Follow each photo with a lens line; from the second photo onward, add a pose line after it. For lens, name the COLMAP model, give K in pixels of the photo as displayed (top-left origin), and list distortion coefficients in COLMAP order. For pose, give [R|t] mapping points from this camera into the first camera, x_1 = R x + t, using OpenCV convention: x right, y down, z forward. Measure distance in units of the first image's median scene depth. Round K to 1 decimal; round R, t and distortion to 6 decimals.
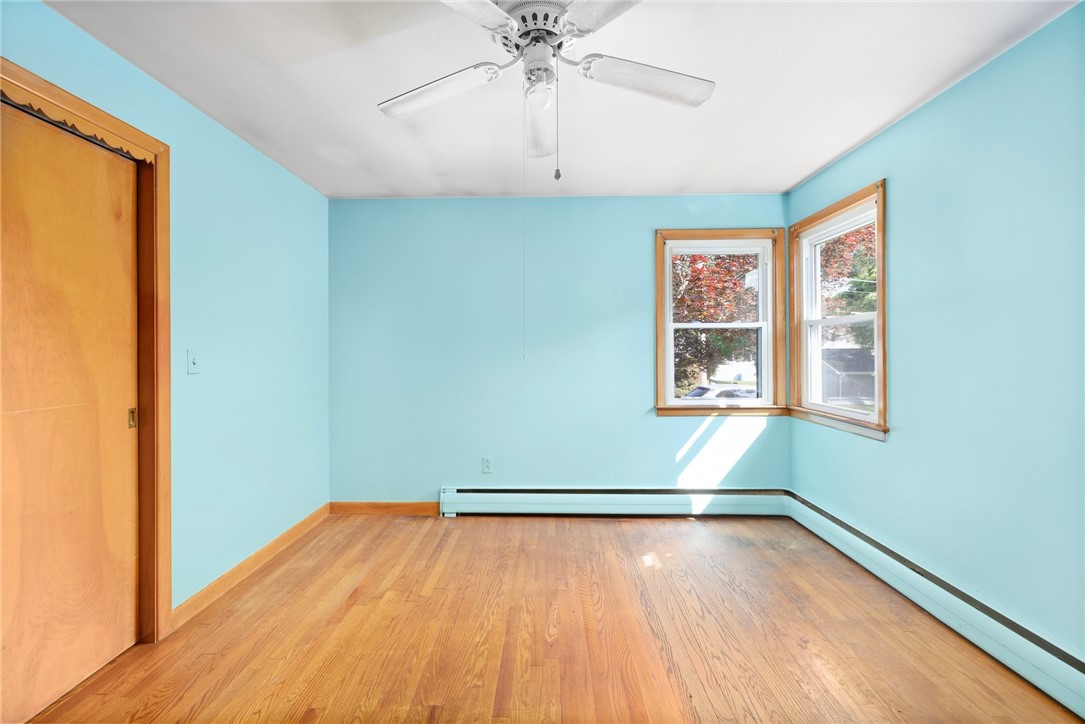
lens RADIAL K [[459.0, 0, 537.7], [0, 459.0, 354.6], [0, 0, 1]] dist [-0.000419, 0.000000]
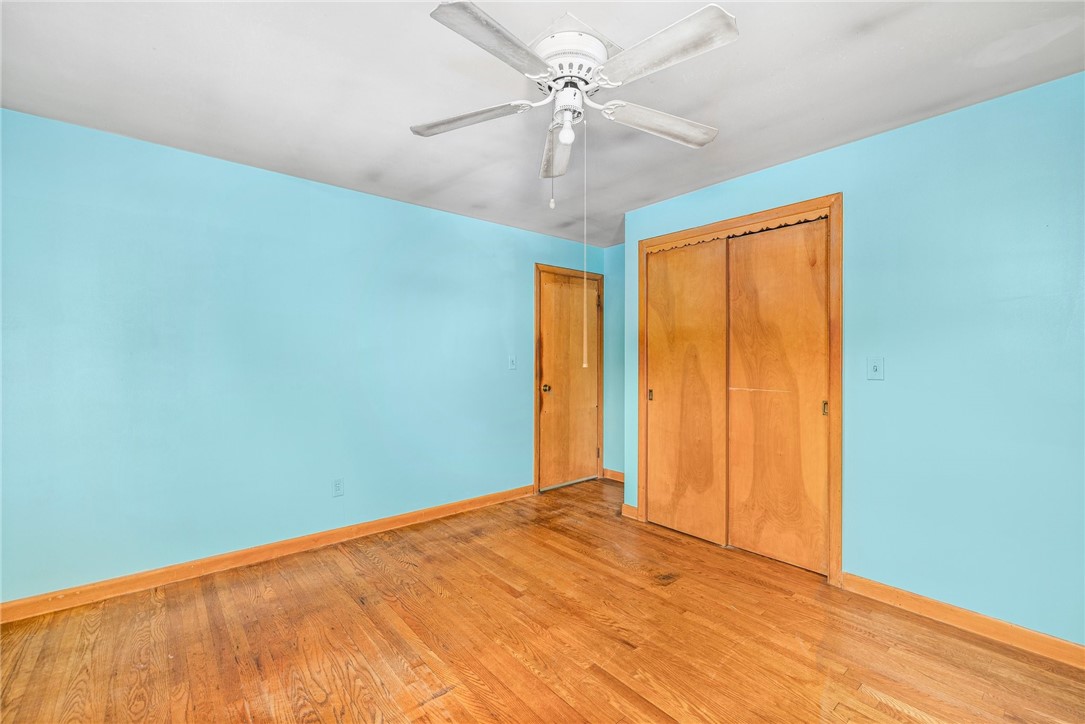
lens RADIAL K [[461.7, 0, 536.7], [0, 461.7, 357.7], [0, 0, 1]] dist [0.001103, 0.000335]
pose [[-0.756202, -0.000310, -0.654338, 0.678533], [-0.005721, 0.999965, 0.006139, -0.013817], [0.654313, 0.008386, -0.756177, 1.521299]]
